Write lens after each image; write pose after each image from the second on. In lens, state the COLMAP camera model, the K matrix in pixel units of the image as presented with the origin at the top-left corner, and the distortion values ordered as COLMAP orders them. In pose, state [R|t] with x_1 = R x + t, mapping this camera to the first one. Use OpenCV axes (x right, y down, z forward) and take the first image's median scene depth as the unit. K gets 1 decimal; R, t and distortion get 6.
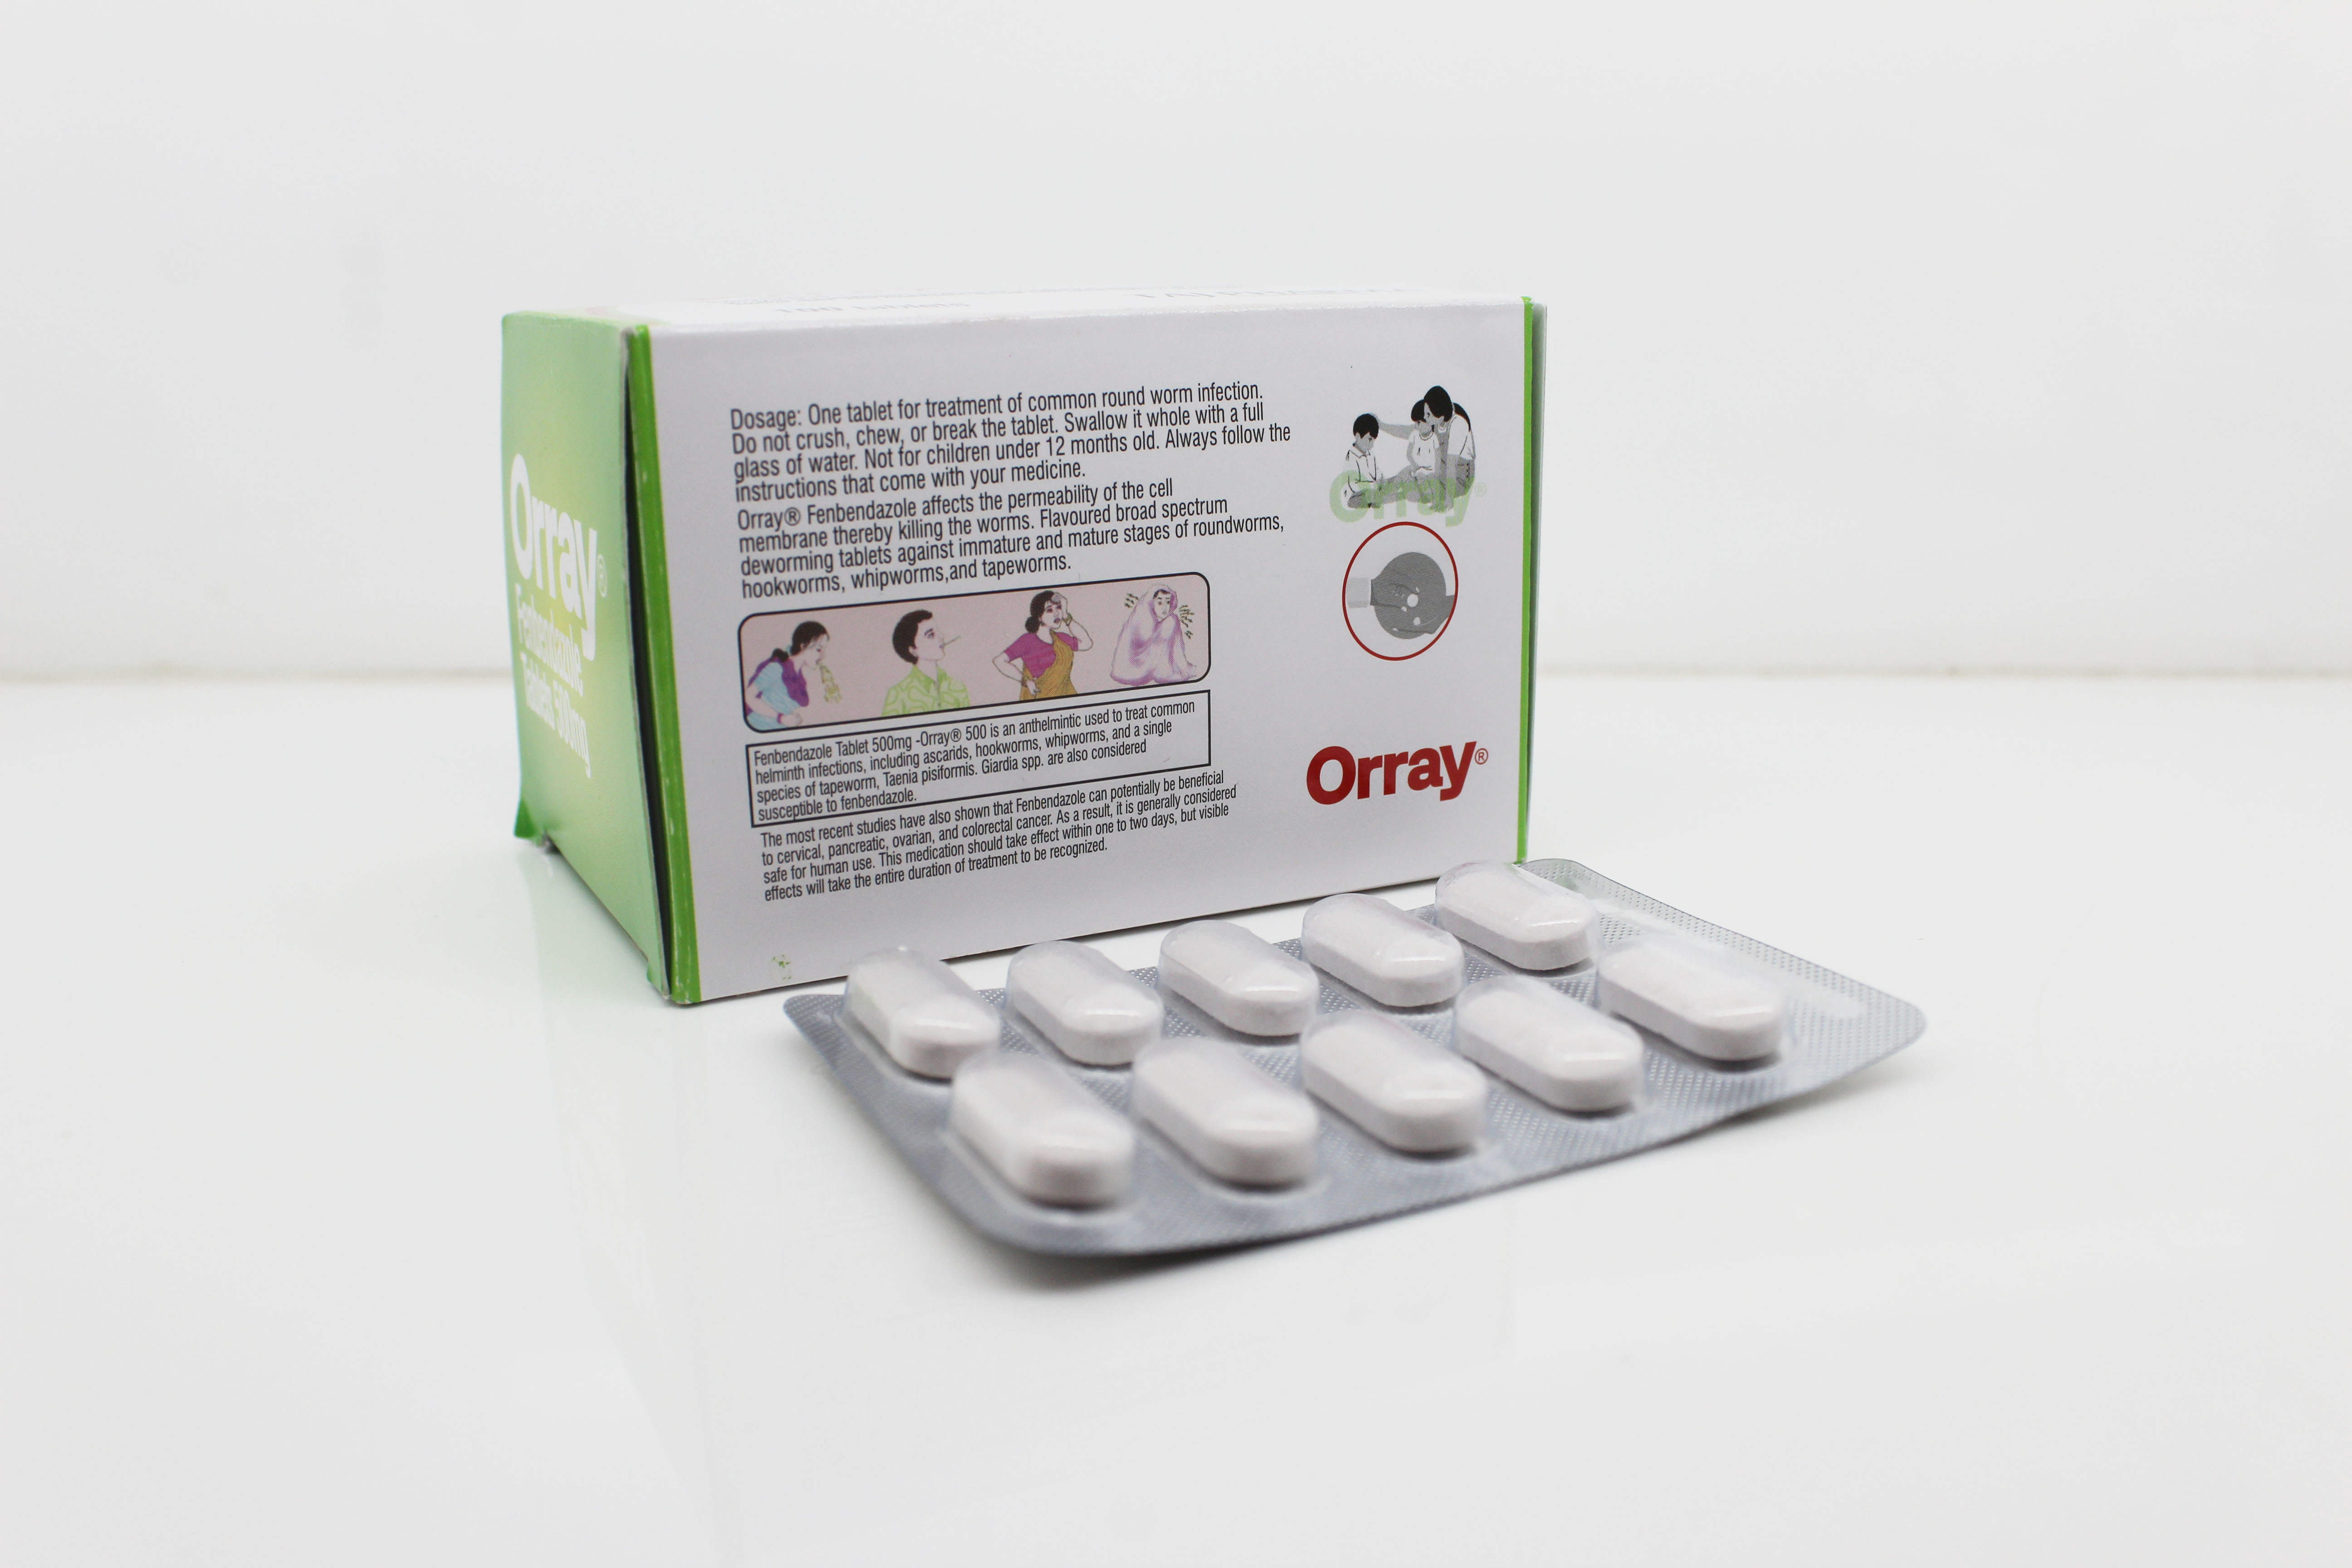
lens RADIAL K [[2105.0, 0, 1184.1], [0, 2105.0, 767.3], [0, 0, 1]] dist [-0.166350, 0.177005]
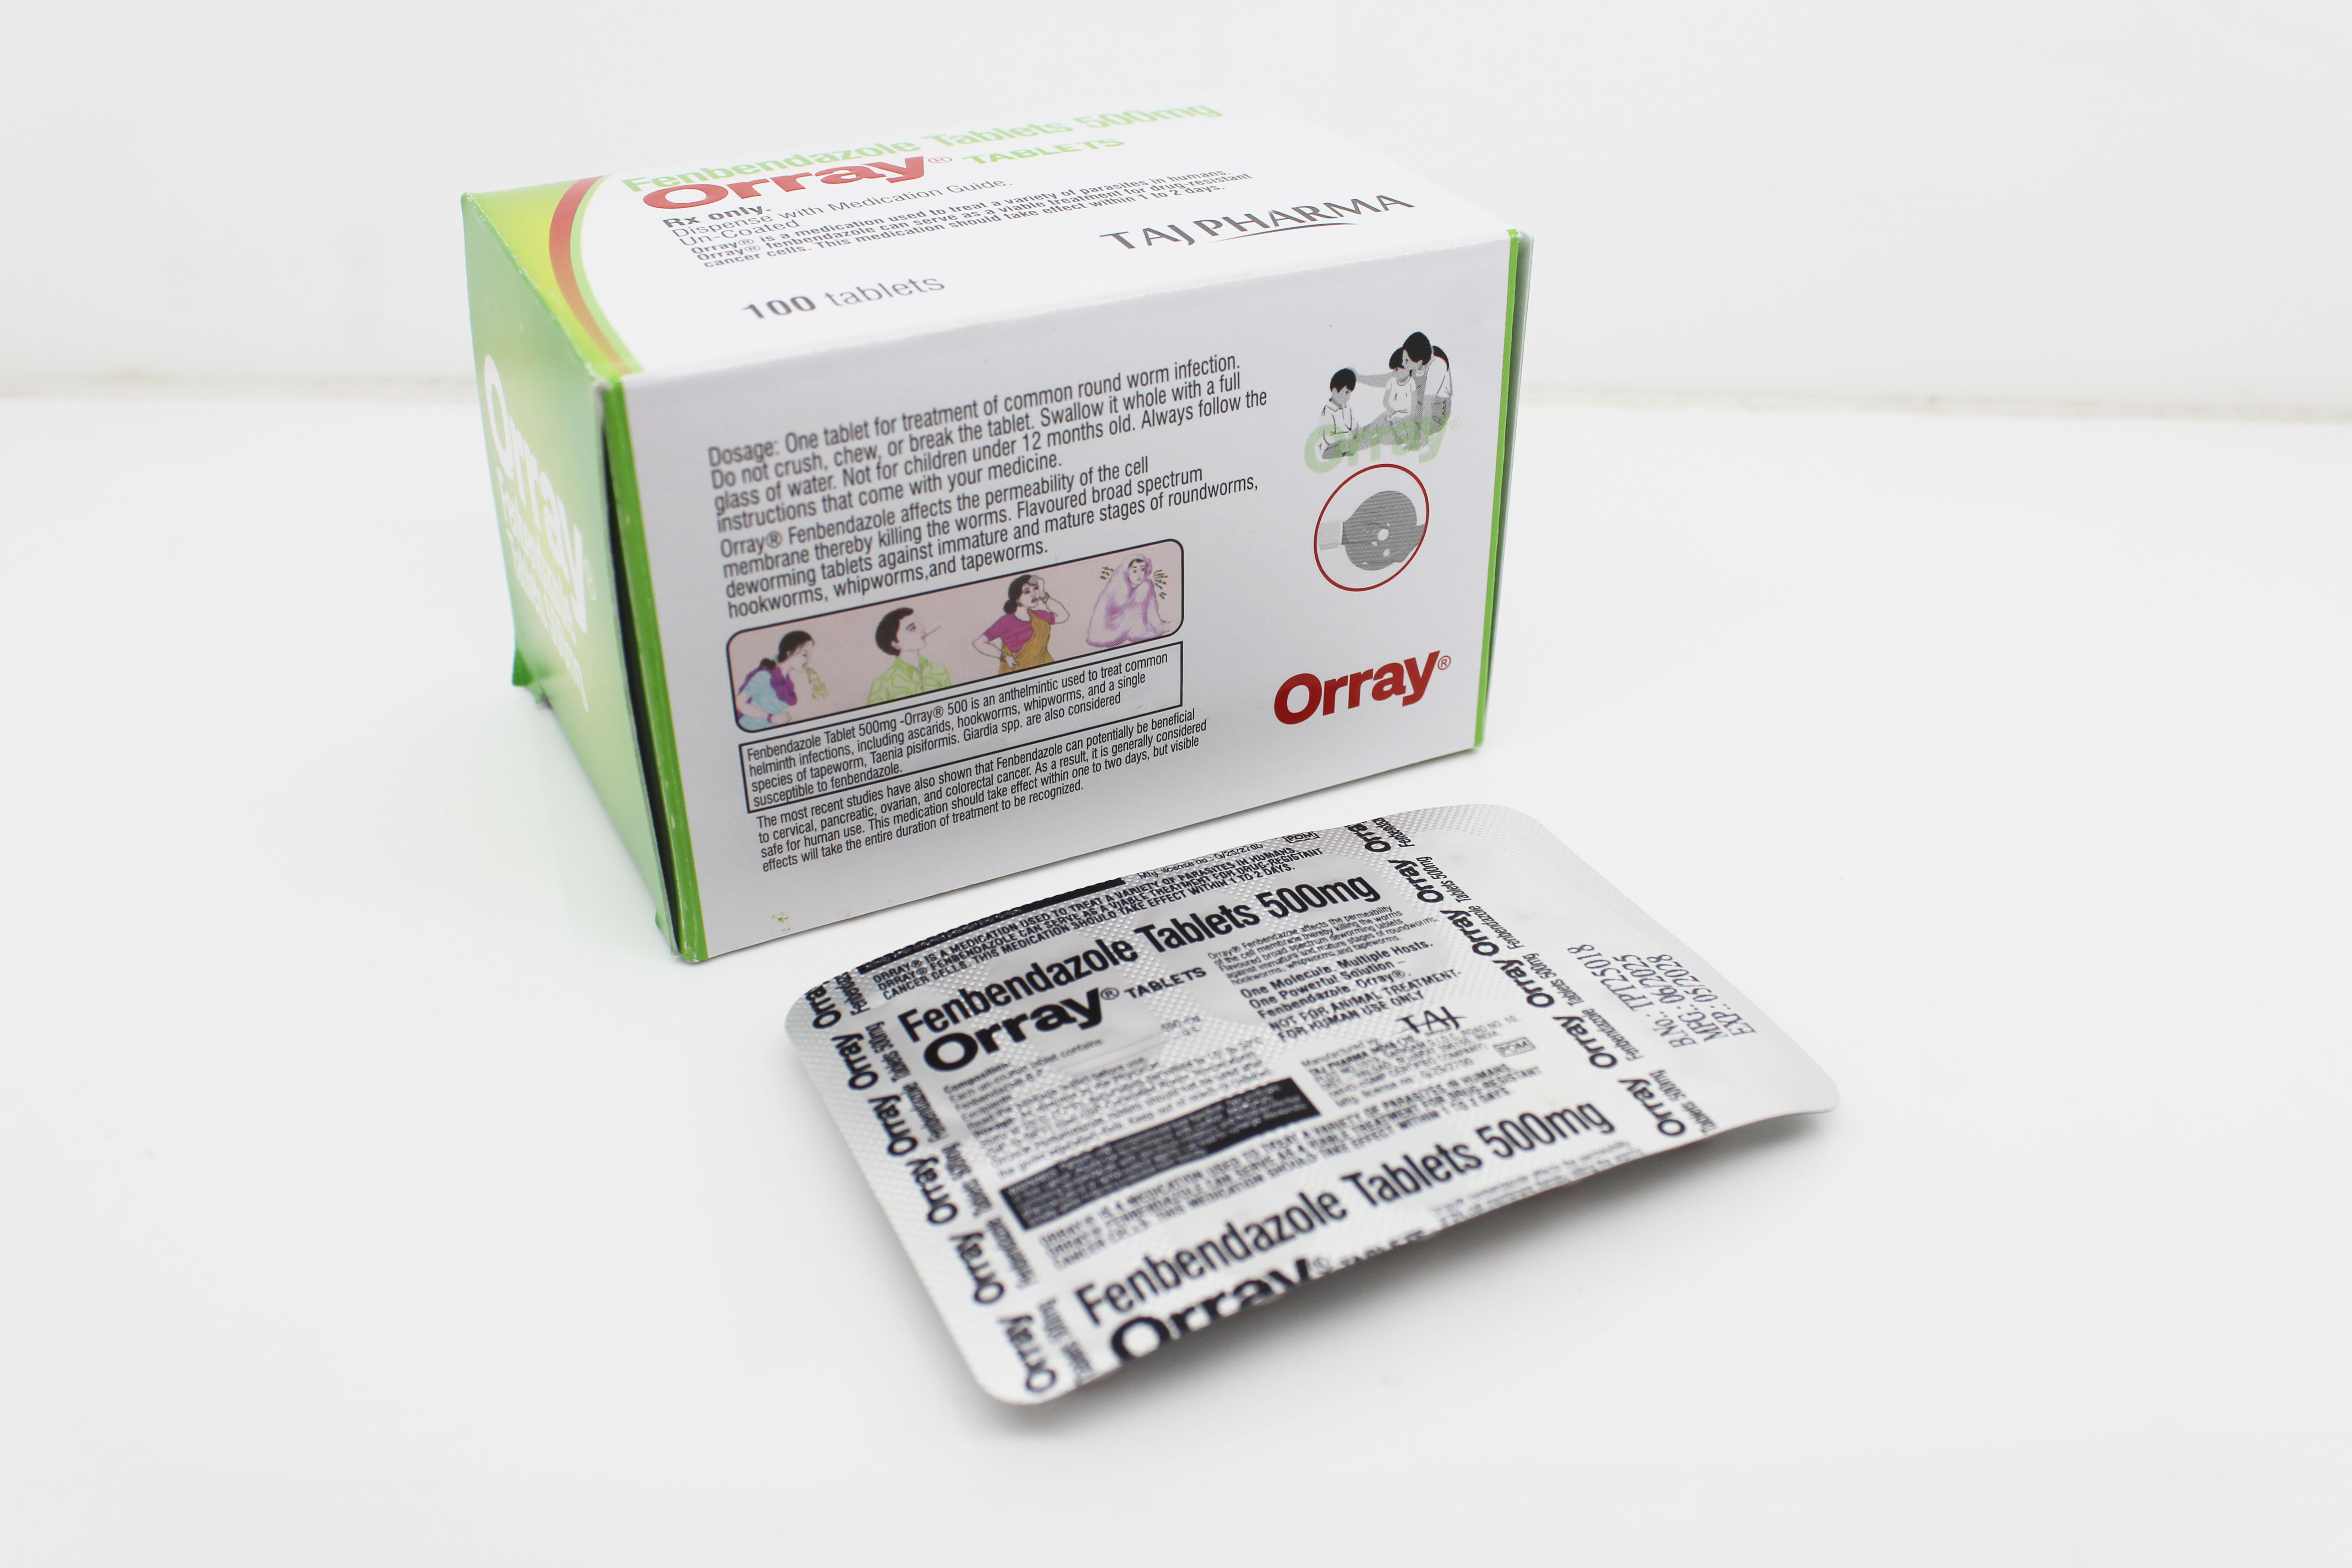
lens RADIAL K [[2105.0, 0, 1184.1], [0, 2105.0, 767.3], [0, 0, 1]] dist [-0.166350, 0.177005]
pose [[0.999859, 0.012273, 0.011439, 0.002078], [-0.015163, 0.952870, 0.303000, -0.308063], [-0.007181, -0.303130, 0.952922, -0.005477]]
